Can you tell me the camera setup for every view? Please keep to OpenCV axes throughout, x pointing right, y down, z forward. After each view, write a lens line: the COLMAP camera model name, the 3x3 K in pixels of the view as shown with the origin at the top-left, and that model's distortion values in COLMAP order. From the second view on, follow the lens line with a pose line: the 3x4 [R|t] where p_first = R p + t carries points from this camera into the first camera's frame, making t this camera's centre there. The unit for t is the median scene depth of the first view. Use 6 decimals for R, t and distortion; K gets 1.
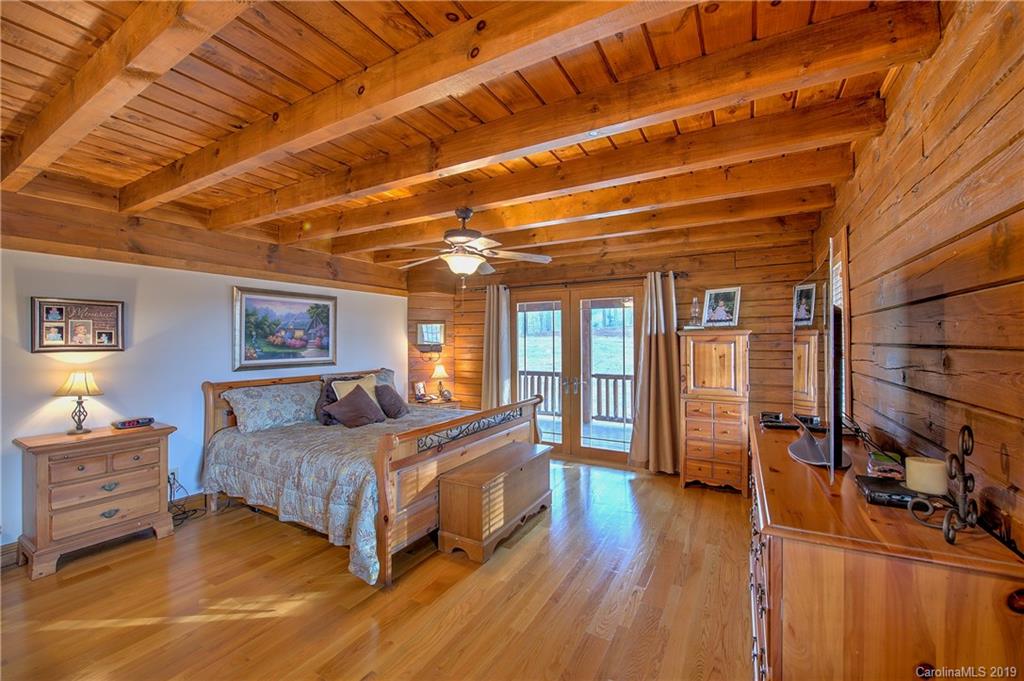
lens RADIAL K [[403.1, 0, 520.0], [0, 403.1, 339.9], [0, 0, 1]] dist [-0.016262, -0.001572]
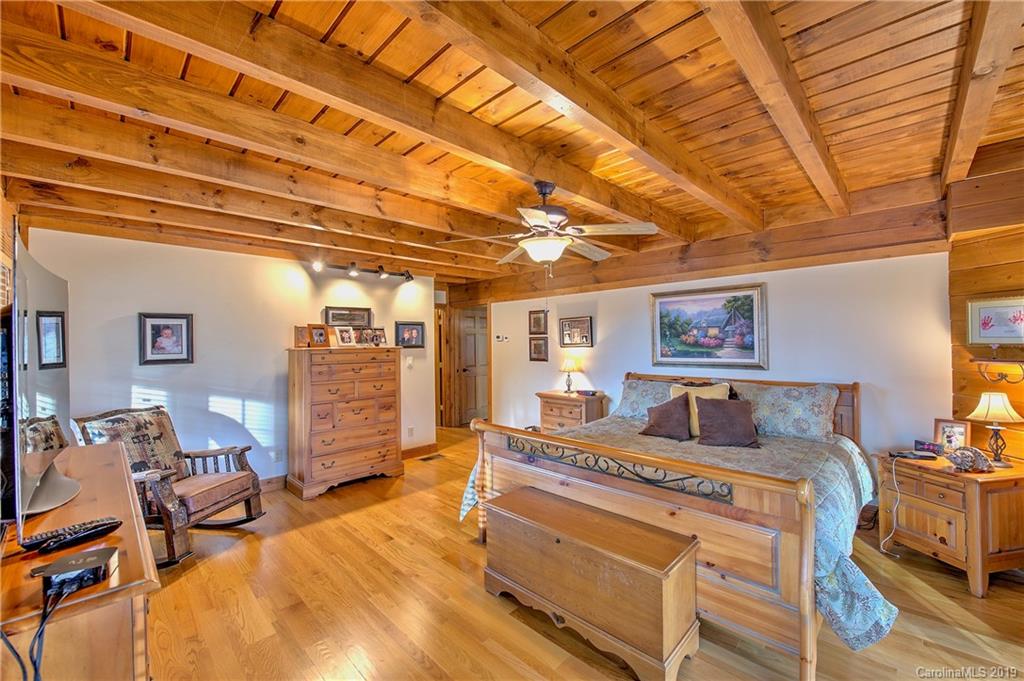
lens RADIAL K [[403.1, 0, 518.2], [0, 403.1, 341.0], [0, 0, 1]] dist [-0.016262, -0.001572]
pose [[-0.256382, -0.000800, -0.966575, 0.476691], [0.011325, 0.999929, -0.003831, 0.004421], [0.966509, -0.011929, -0.256354, 0.835554]]
